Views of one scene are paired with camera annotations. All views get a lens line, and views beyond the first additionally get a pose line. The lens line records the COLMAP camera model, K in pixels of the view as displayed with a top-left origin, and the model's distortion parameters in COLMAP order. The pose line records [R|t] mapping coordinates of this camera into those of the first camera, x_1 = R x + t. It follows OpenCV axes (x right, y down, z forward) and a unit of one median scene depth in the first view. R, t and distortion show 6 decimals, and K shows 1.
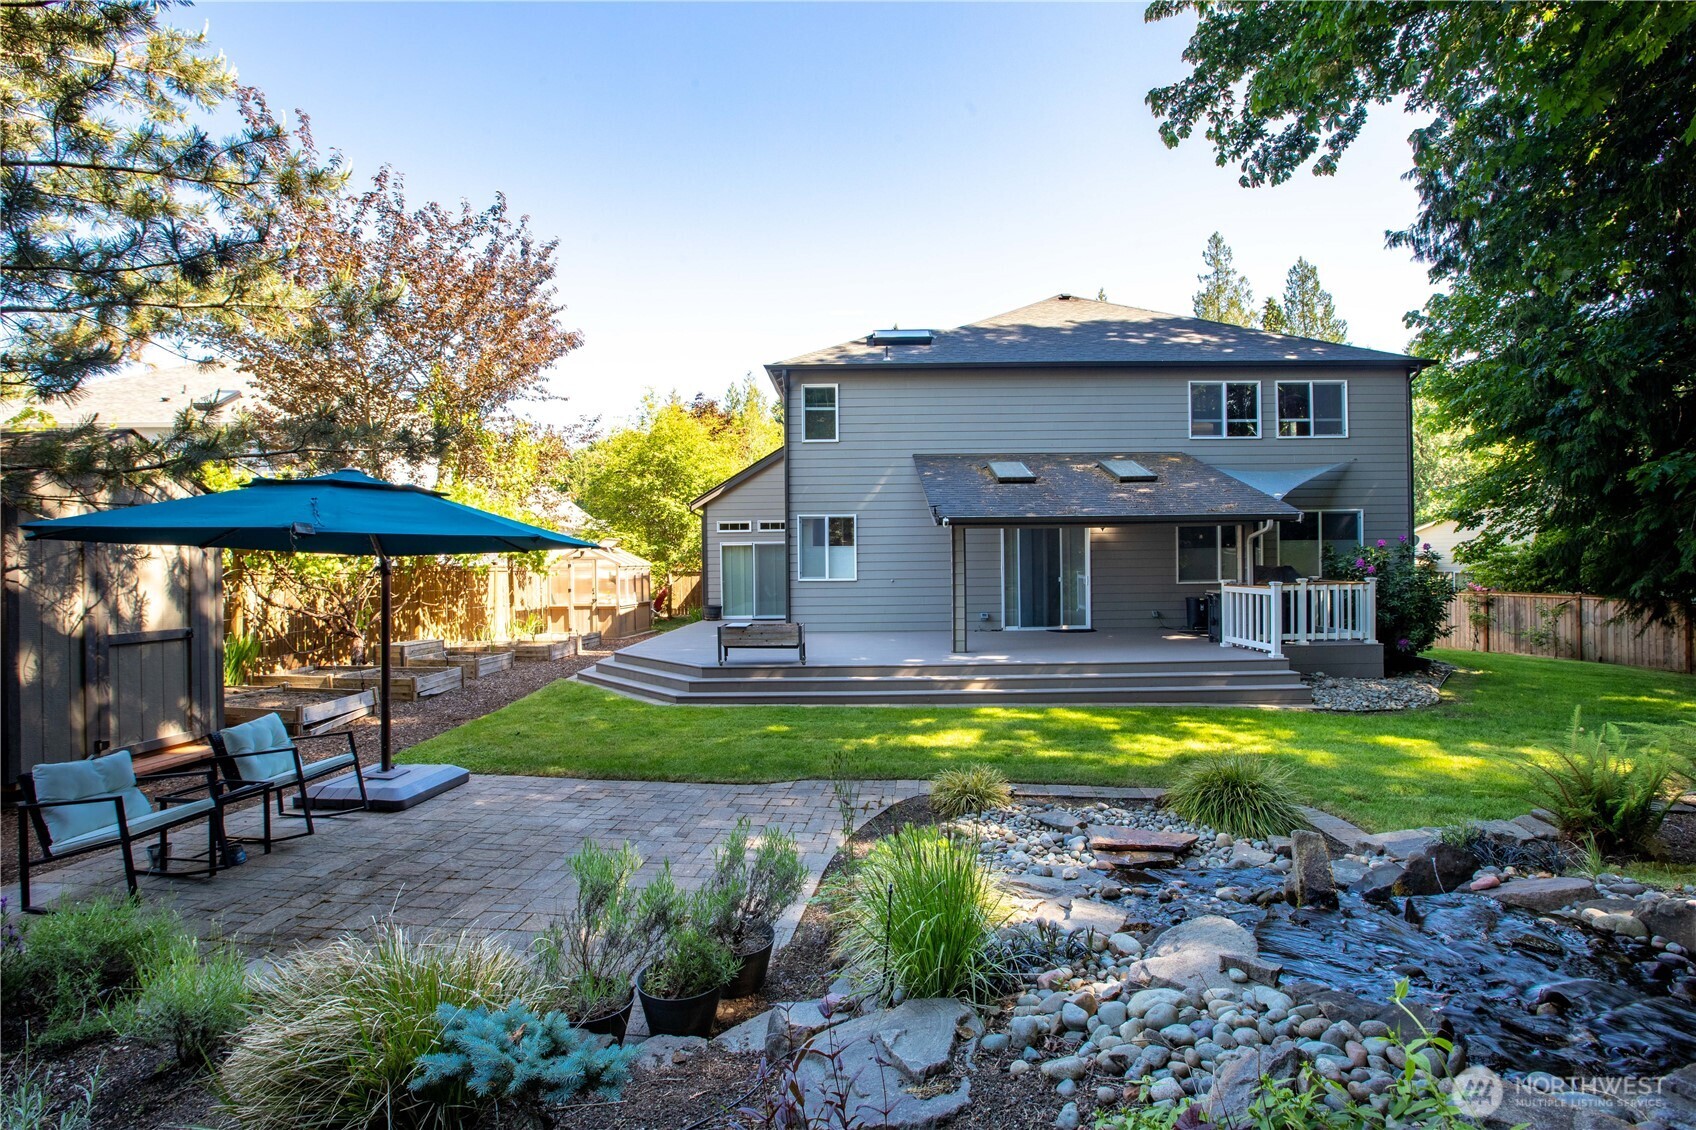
lens RADIAL K [[781.5, 0, 848.8], [0, 781.5, 575.8], [0, 0, 1]] dist [-0.012079, 0.001018]
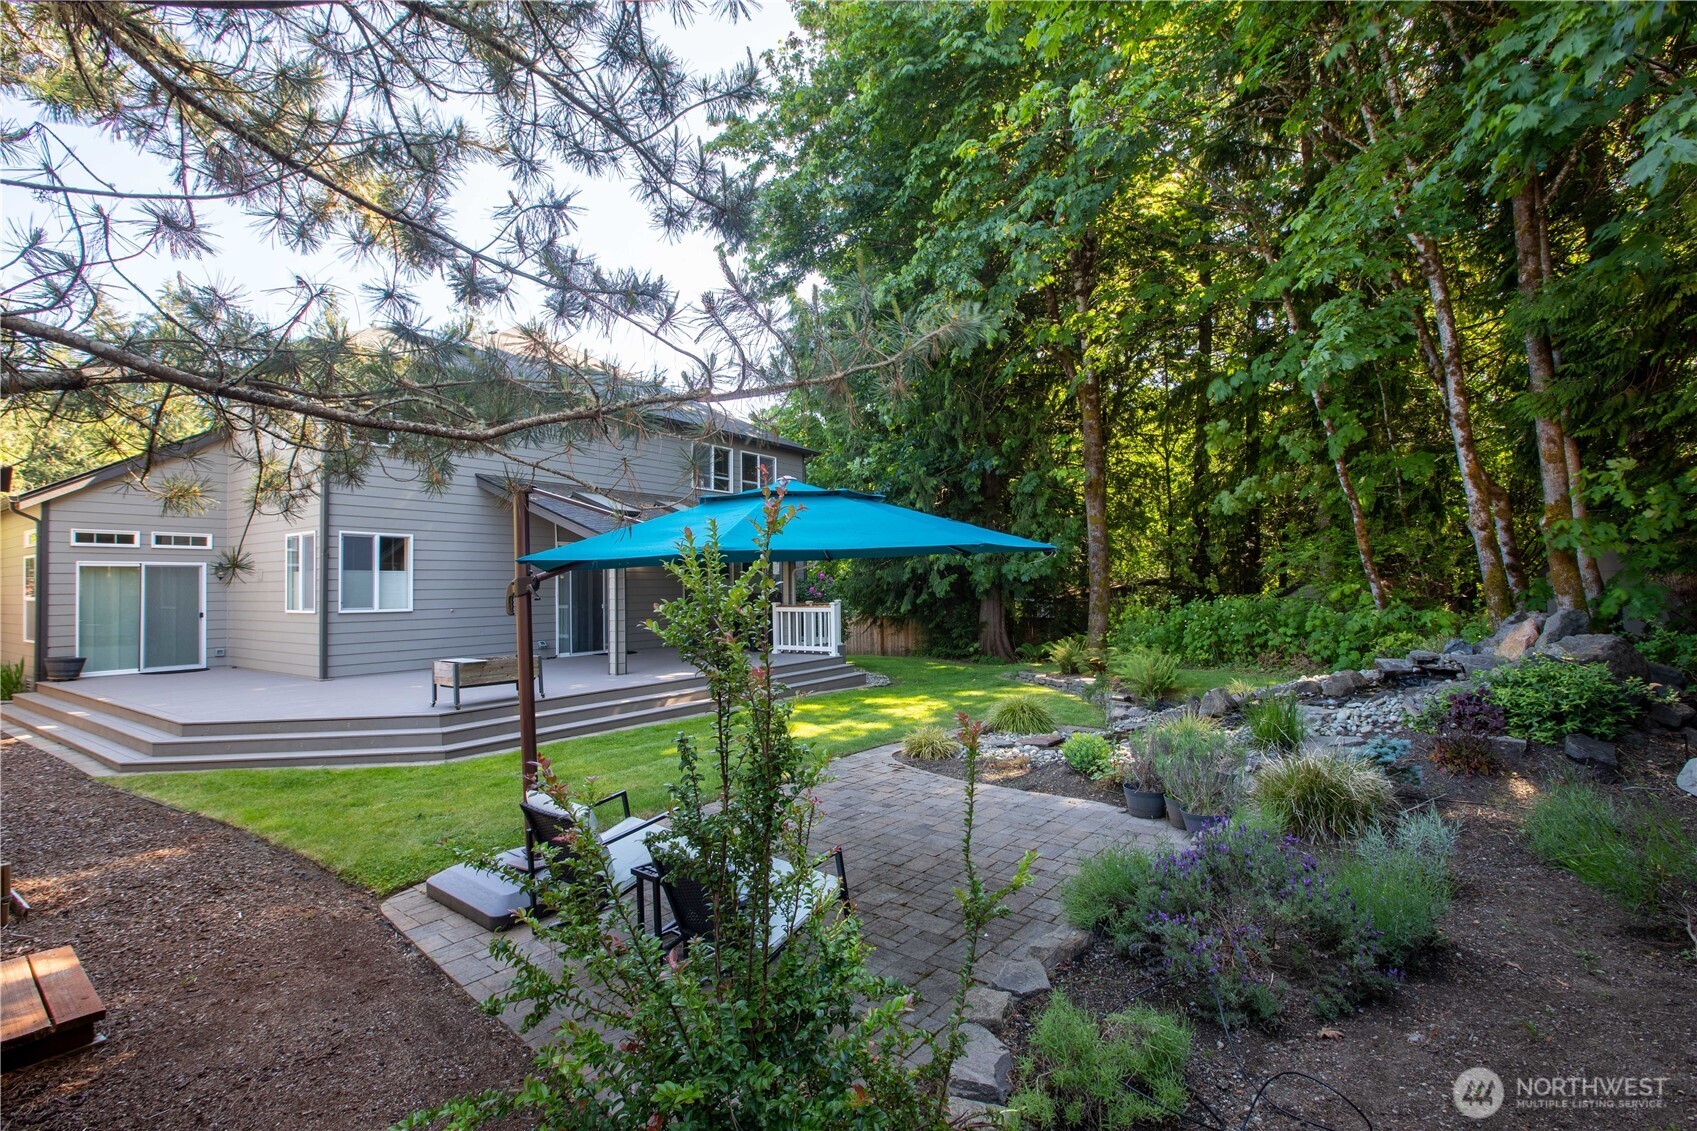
lens RADIAL K [[781.9, 0, 845.3], [0, 781.9, 558.1], [0, 0, 1]] dist [-0.012079, 0.001018]
pose [[0.572596, 0.028545, 0.819341, -0.425409], [0.015984, 0.998815, -0.045967, -0.005416], [-0.819682, 0.039417, 0.571461, 0.108238]]
